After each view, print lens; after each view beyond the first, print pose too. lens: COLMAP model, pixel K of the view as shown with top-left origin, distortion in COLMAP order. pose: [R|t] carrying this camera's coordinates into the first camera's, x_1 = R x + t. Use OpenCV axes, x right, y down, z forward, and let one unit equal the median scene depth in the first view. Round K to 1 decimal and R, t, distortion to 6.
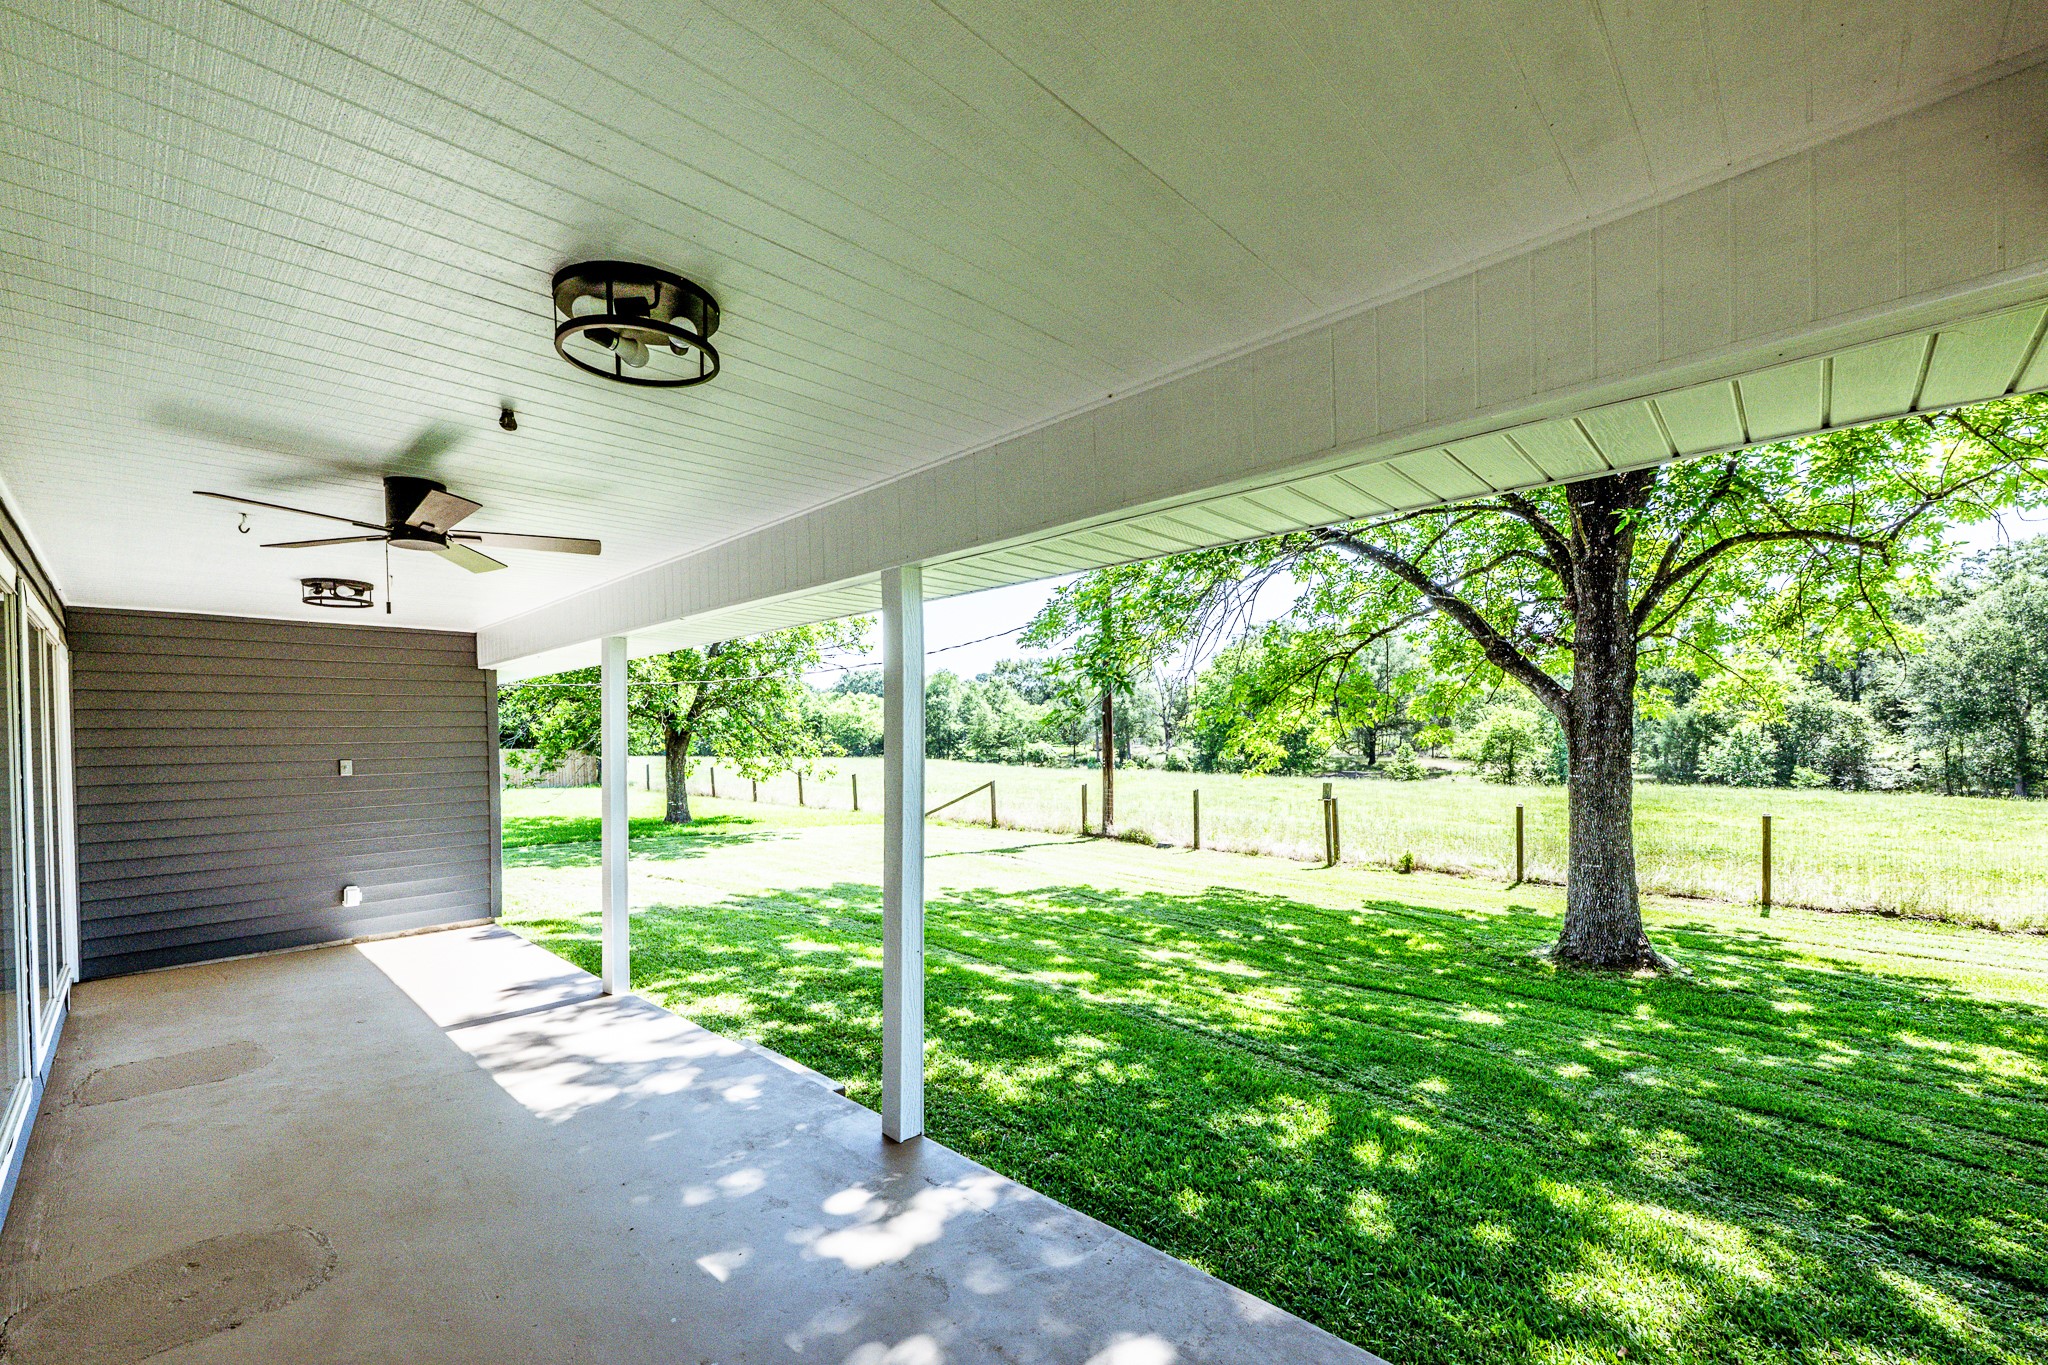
lens RADIAL K [[856.0, 0, 1016.6], [0, 856.0, 719.0], [0, 0, 1]] dist [-0.000275, 0.000171]
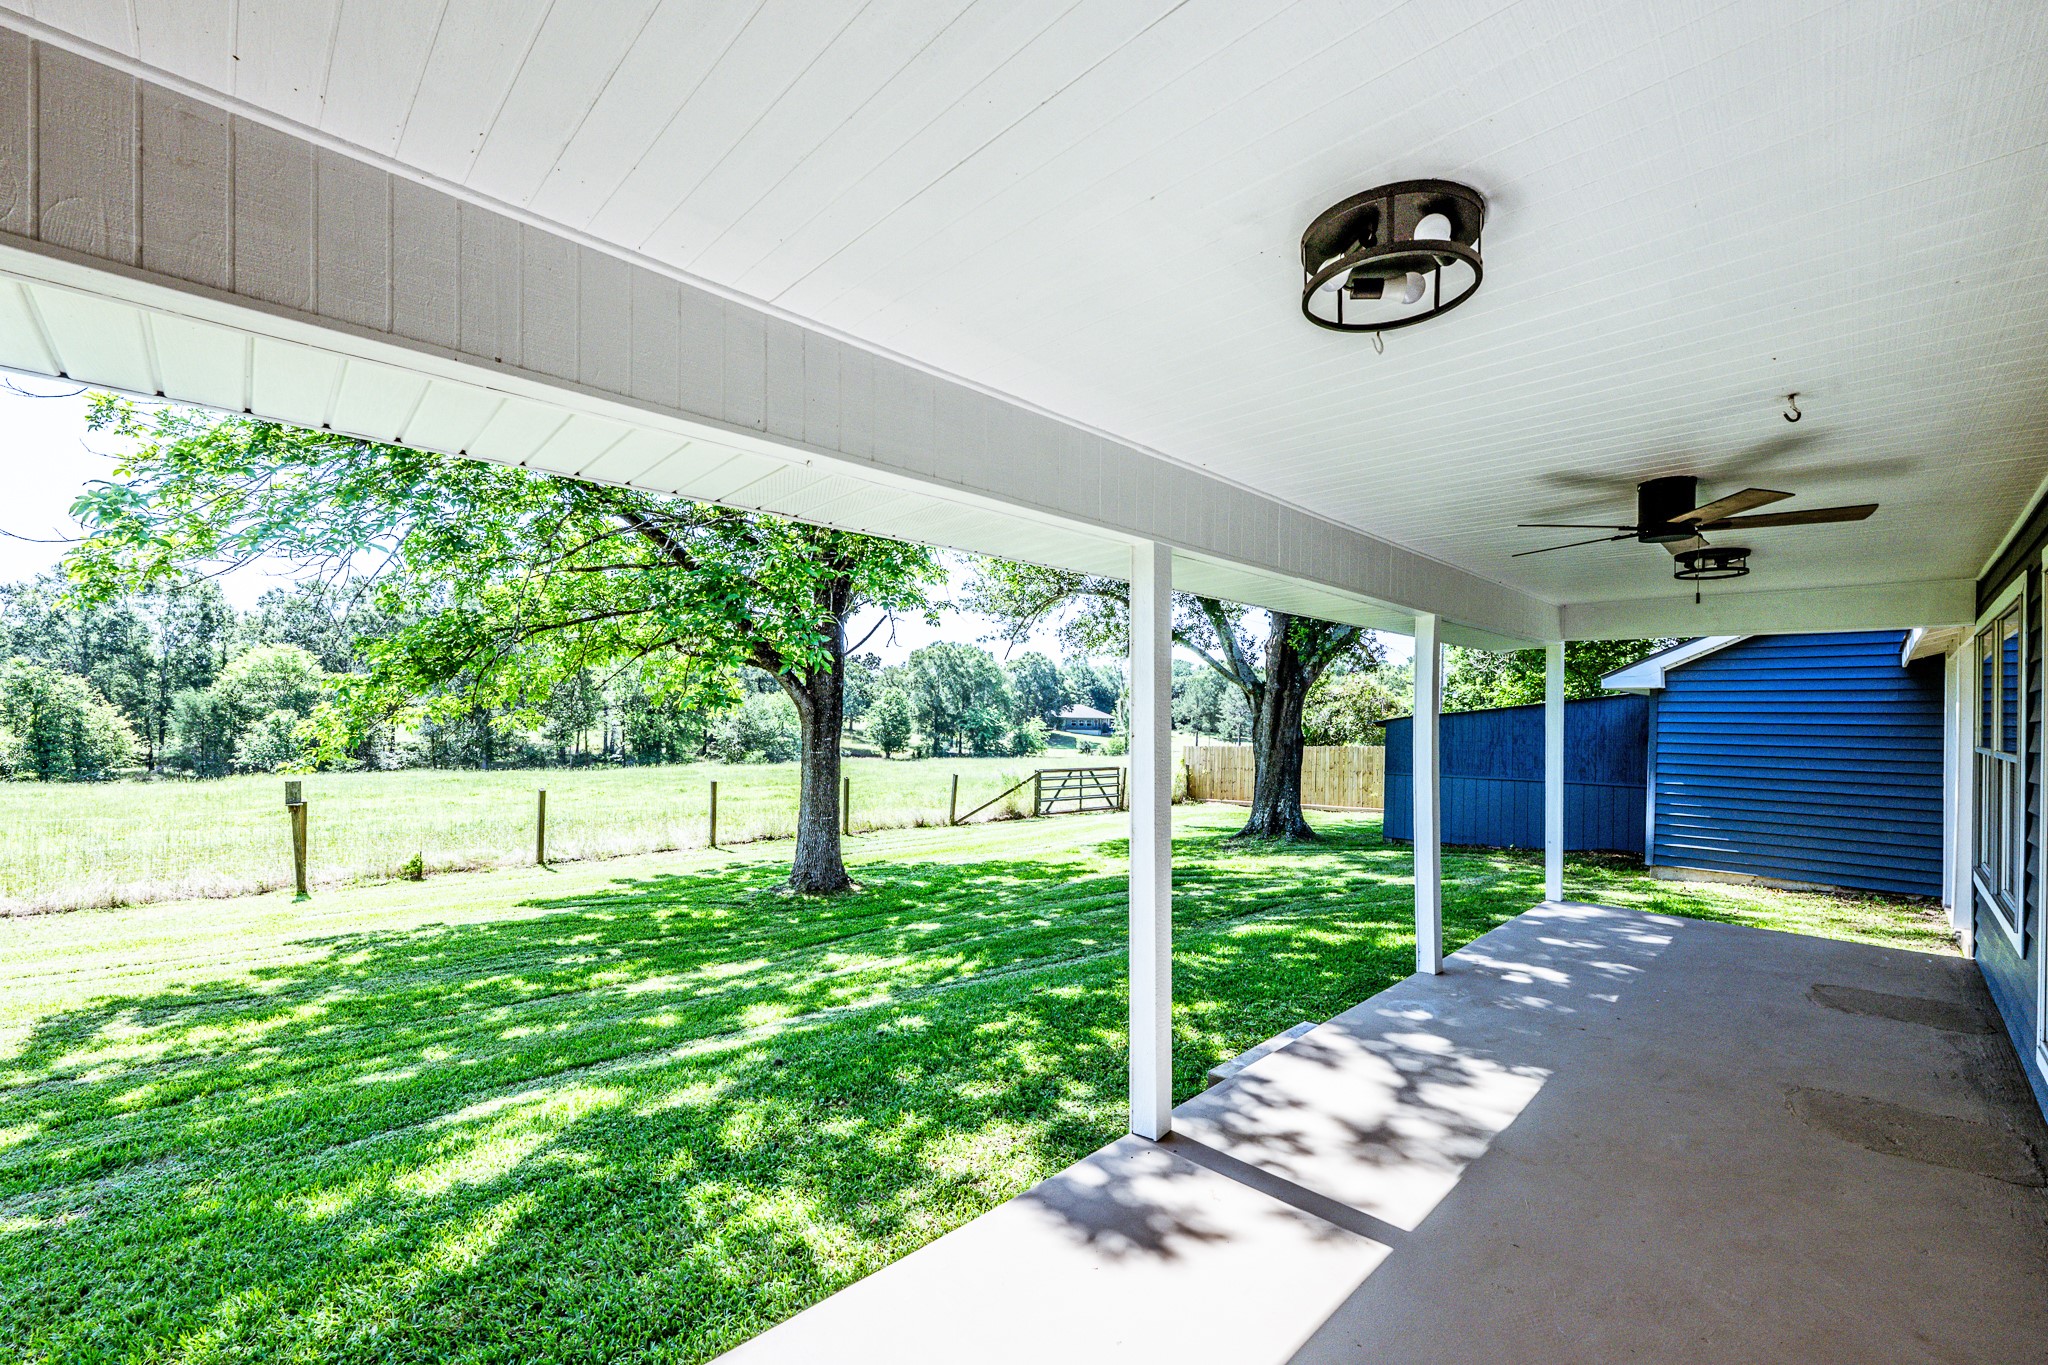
lens RADIAL K [[843.0, 0, 1011.4], [0, 843.0, 687.5], [0, 0, 1]] dist [-0.001244, -0.000023]
pose [[0.021627, 0.050344, 0.998498, -0.637994], [-0.027464, 0.998384, -0.049743, 0.021314], [-0.999389, -0.026347, 0.022975, 0.644147]]
